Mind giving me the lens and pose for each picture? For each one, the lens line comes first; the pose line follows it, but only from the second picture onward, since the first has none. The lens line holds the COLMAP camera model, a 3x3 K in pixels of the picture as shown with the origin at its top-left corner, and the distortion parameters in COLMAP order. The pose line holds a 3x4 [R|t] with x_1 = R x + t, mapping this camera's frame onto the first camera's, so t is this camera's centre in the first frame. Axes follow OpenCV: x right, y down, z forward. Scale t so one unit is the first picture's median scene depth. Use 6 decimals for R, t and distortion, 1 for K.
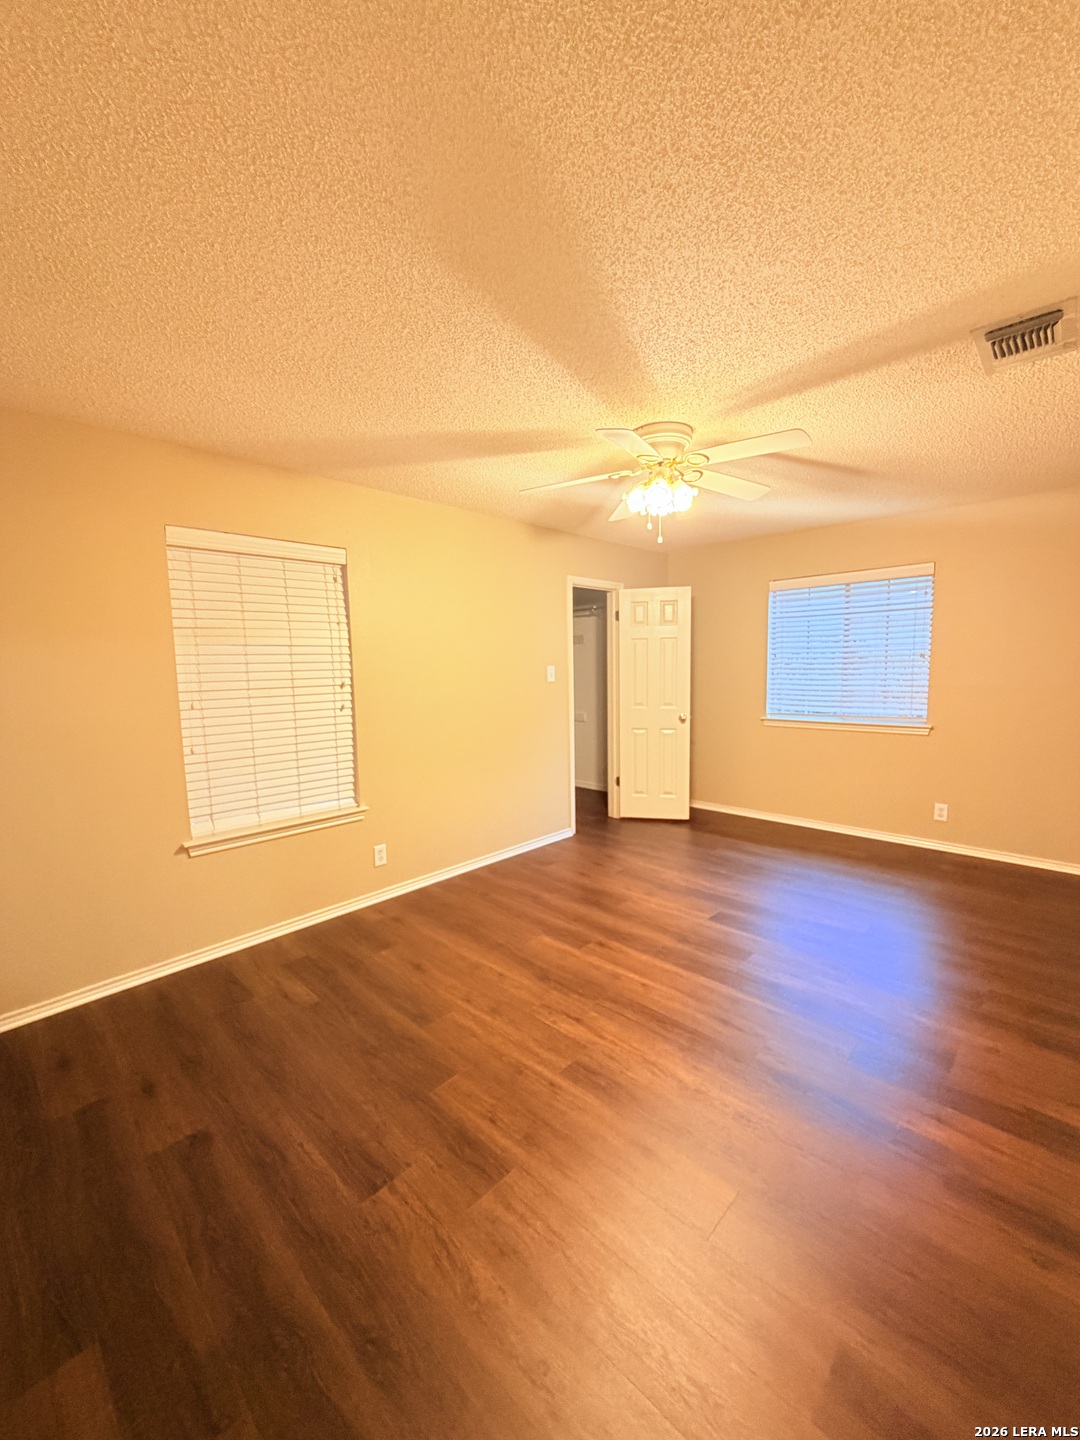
lens RADIAL K [[577.2, 0, 539.9], [0, 577.2, 727.8], [0, 0, 1]] dist [-0.000163, 0.000227]
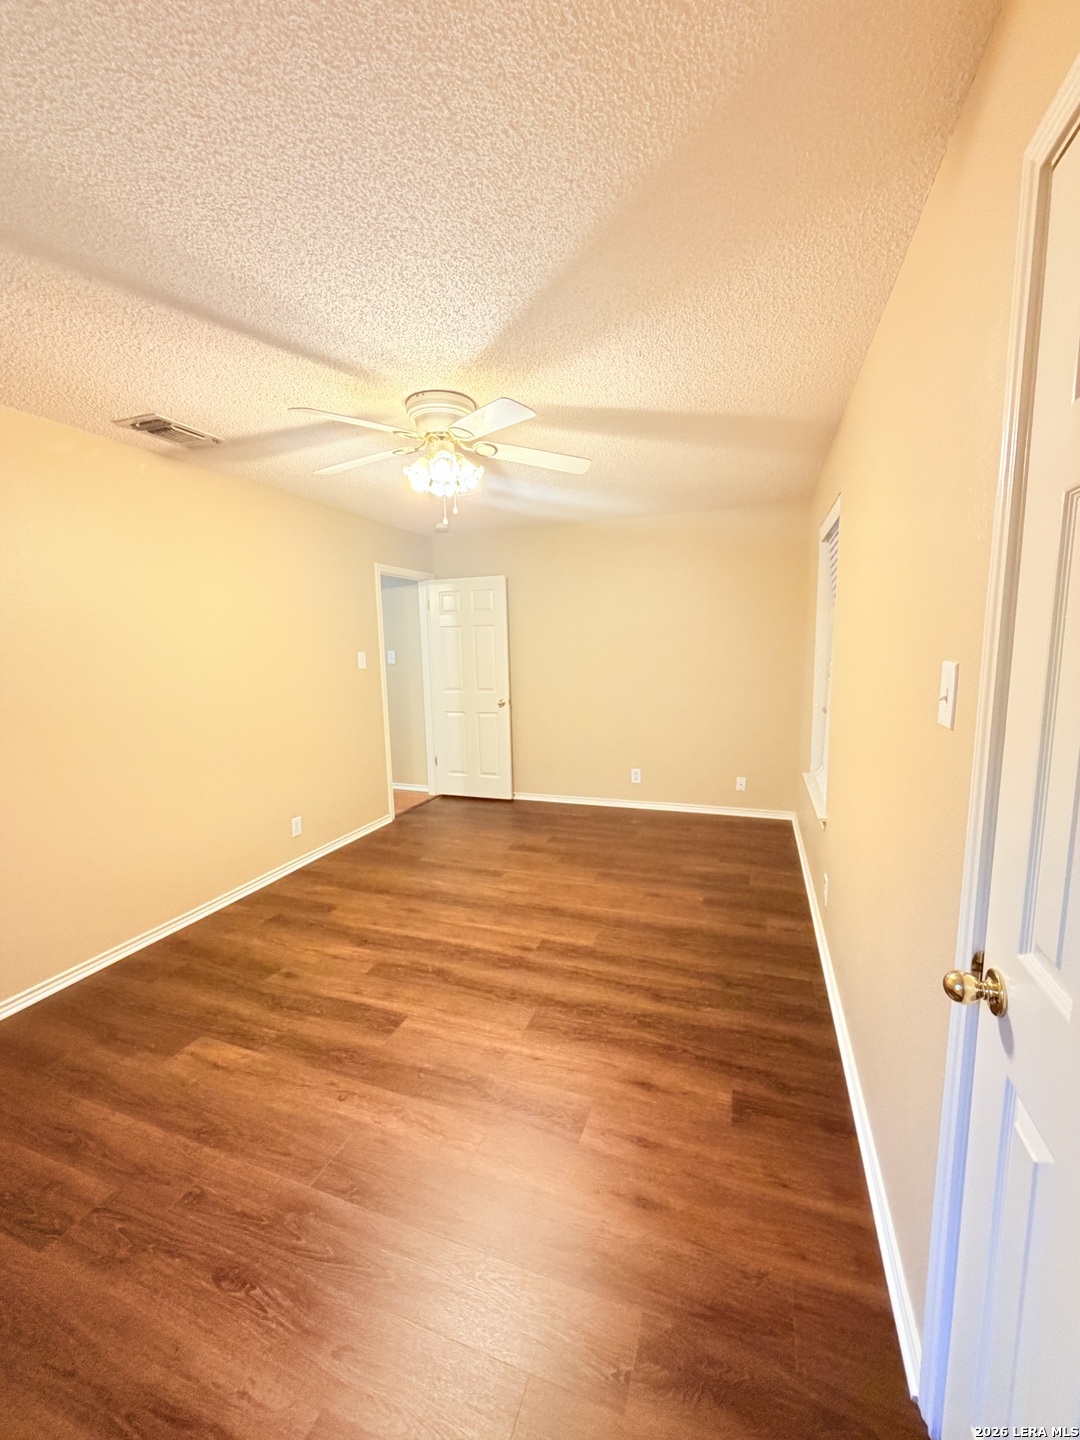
lens RADIAL K [[577.2, 0, 540.0], [0, 577.2, 716.5], [0, 0, 1]] dist [-0.000163, 0.000227]
pose [[-0.913804, 0.086615, -0.396812, 0.478406], [-0.010604, 0.971575, 0.236492, -0.245071], [0.406017, 0.220315, -0.886911, 1.971229]]
